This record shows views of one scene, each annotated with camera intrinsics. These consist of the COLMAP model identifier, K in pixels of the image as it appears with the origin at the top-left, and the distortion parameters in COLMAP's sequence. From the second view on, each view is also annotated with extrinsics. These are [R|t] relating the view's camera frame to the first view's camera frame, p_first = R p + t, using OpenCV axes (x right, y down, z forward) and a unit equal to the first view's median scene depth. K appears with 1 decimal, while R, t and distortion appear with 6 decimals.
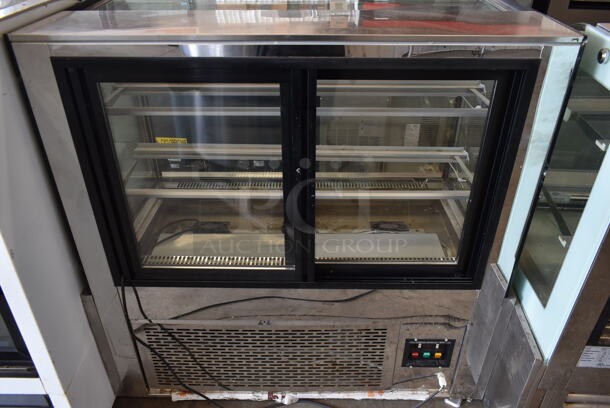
lens RADIAL K [[482.3, 0, 305.0], [0, 482.3, 204.0], [0, 0, 1]] dist [-0.028279, 0.000105]
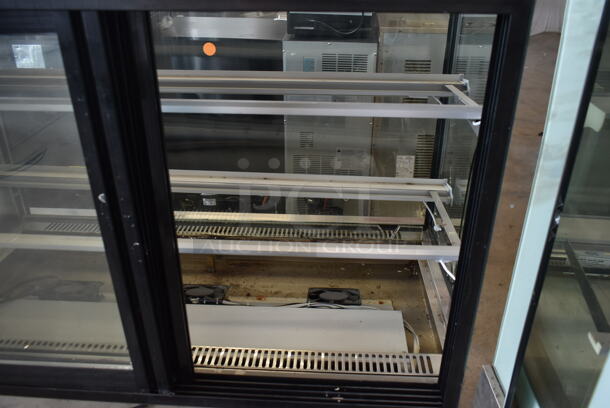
lens RADIAL K [[517.2, 0, 305.8], [0, 517.2, 214.6], [0, 0, 1]] dist [-0.121560, 0.004171]
pose [[0.998967, 0.022373, -0.039563, 0.167774], [-0.025094, 0.997254, -0.069671, -0.016179], [0.037896, 0.070591, 0.996785, 0.298368]]
